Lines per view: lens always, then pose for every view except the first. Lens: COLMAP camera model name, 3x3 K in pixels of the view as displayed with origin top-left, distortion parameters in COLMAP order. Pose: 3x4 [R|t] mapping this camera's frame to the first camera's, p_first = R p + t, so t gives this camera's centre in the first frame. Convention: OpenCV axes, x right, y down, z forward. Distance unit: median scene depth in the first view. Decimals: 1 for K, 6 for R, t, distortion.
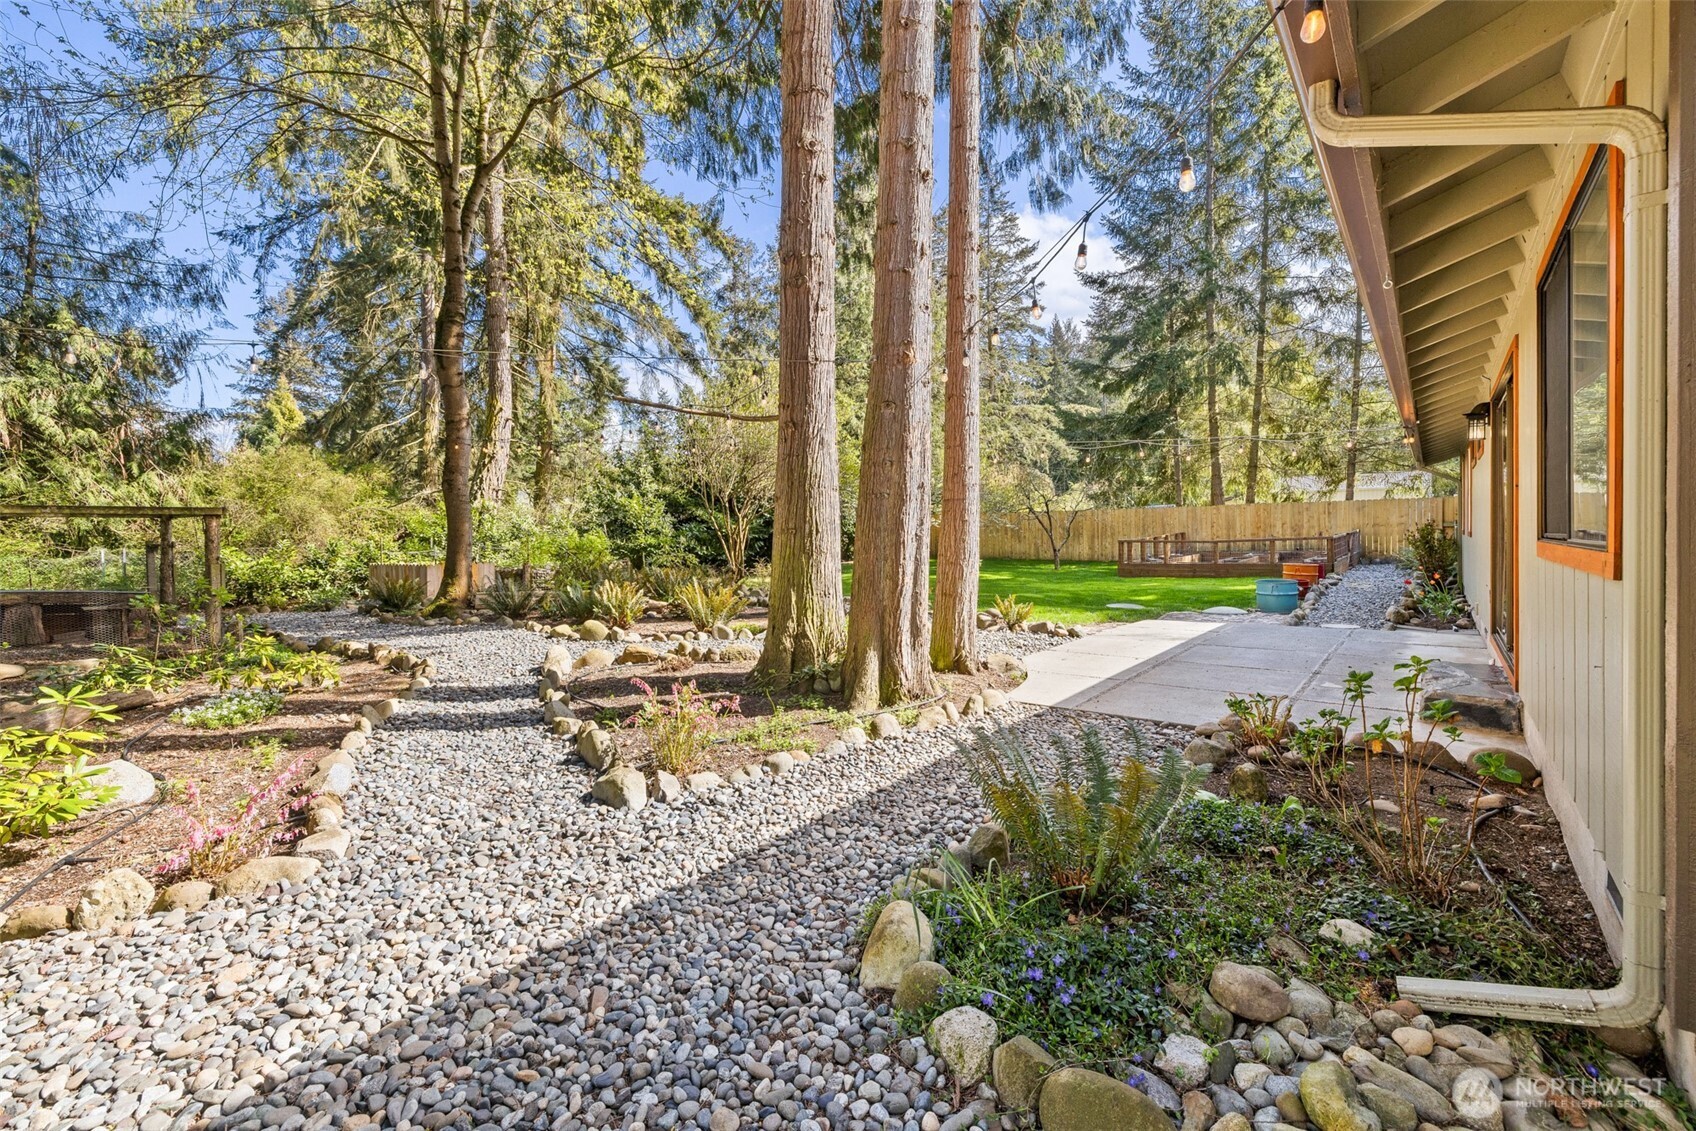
lens RADIAL K [[728.4, 0, 848.7], [0, 728.4, 538.6], [0, 0, 1]] dist [0.000409, 0.000094]
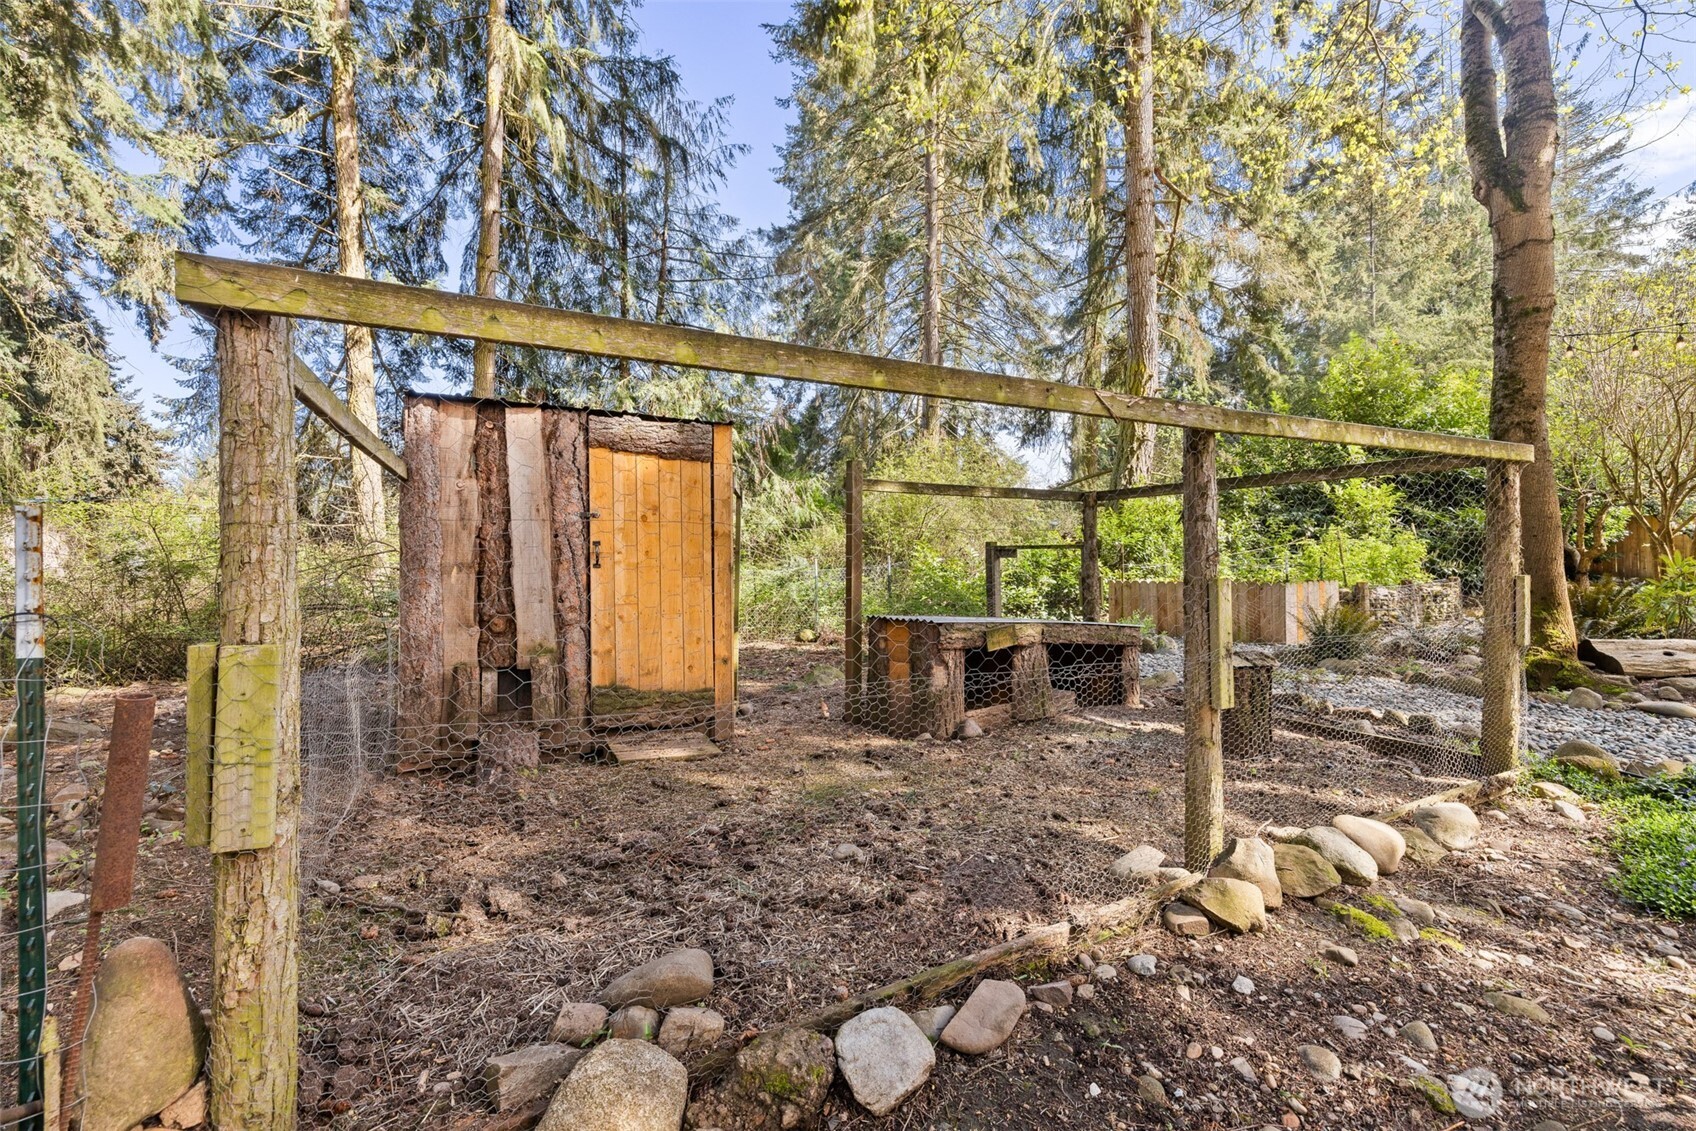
lens RADIAL K [[719.7, 0, 842.0], [0, 719.7, 557.4], [0, 0, 1]] dist [0.004494, 0.000705]
pose [[0.922517, 0.001739, -0.385953, -0.398569], [-0.003318, 0.999989, -0.003427, 0.009817], [0.385943, 0.004442, 0.922512, 0.159915]]
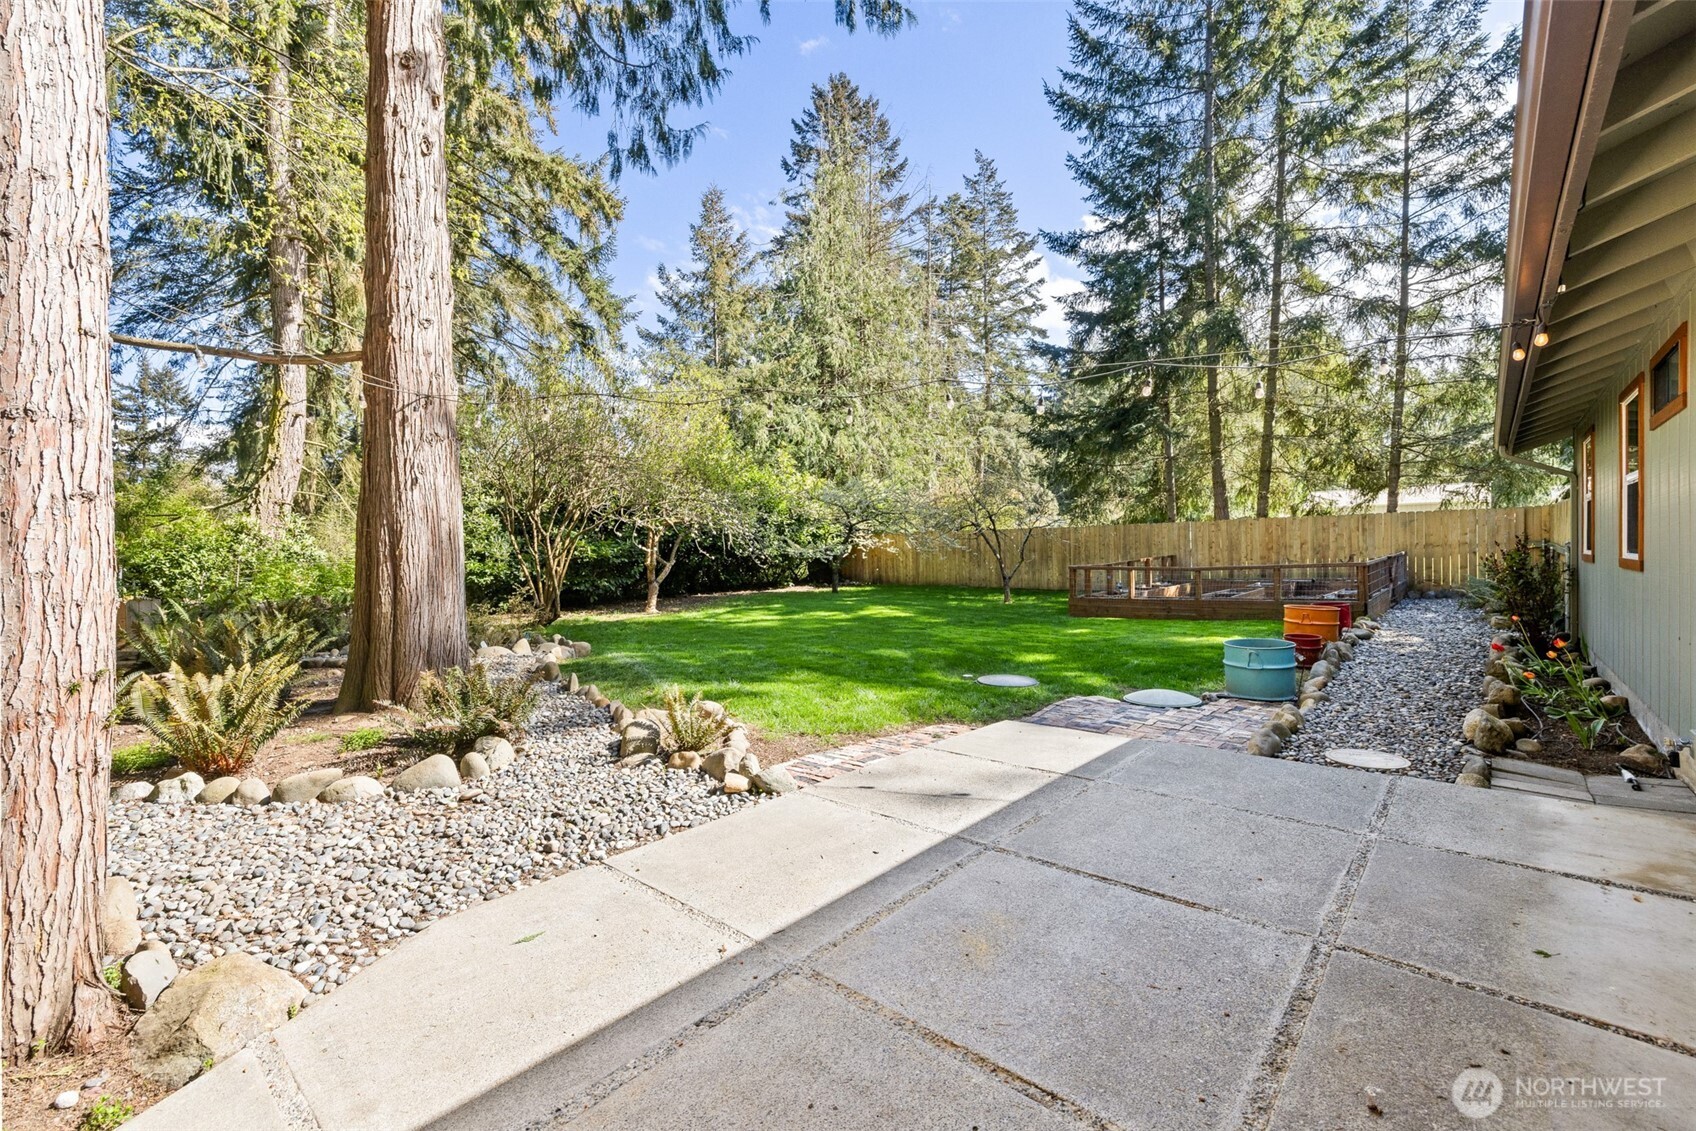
lens RADIAL K [[719.7, 0, 842.0], [0, 719.7, 557.4], [0, 0, 1]] dist [0.004494, 0.000705]
pose [[0.998678, -0.001239, -0.051380, 0.139685], [0.001133, 0.999997, -0.002085, -0.004672], [0.051382, 0.002024, 0.998677, 0.199723]]
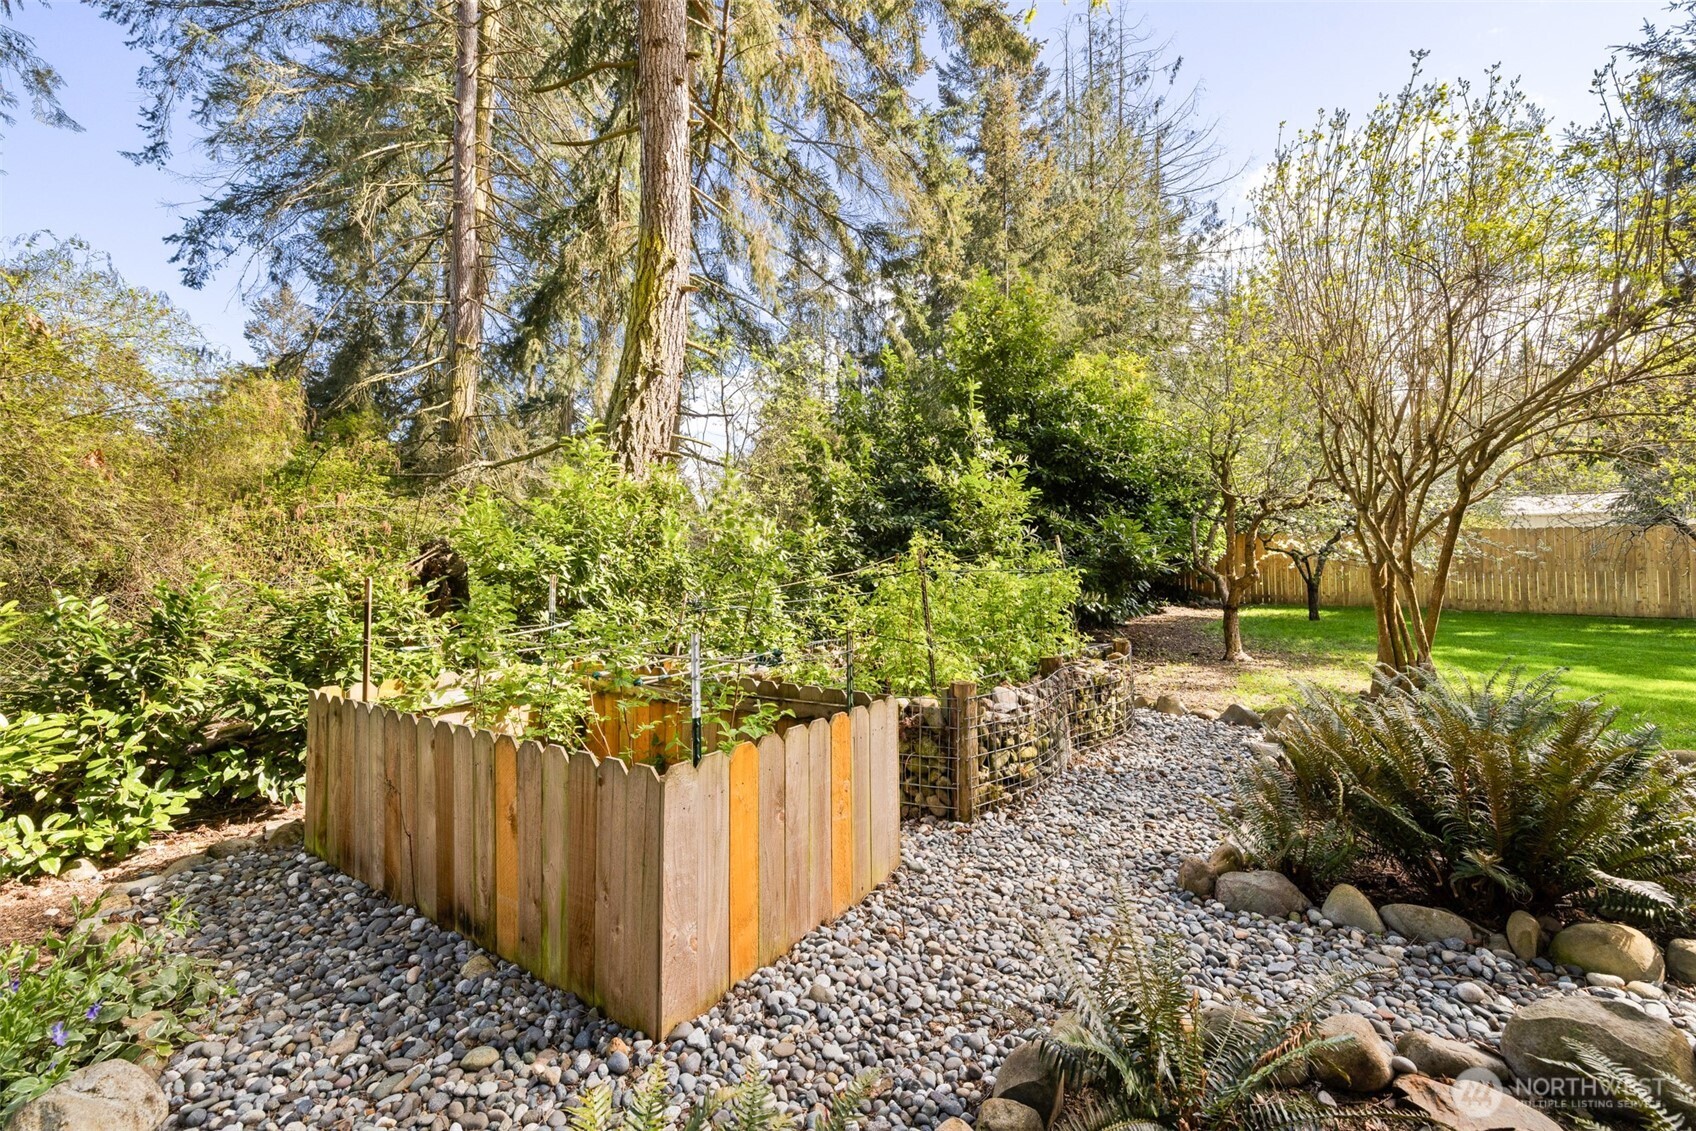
lens RADIAL K [[708.3, 0, 853.1], [0, 708.3, 549.1], [0, 0, 1]] dist [-0.001056, -0.000041]
pose [[0.999774, 0.010191, 0.018632, -0.312648], [-0.009776, 0.999706, -0.022186, -0.004532], [-0.018853, 0.021999, 0.999580, 0.491770]]
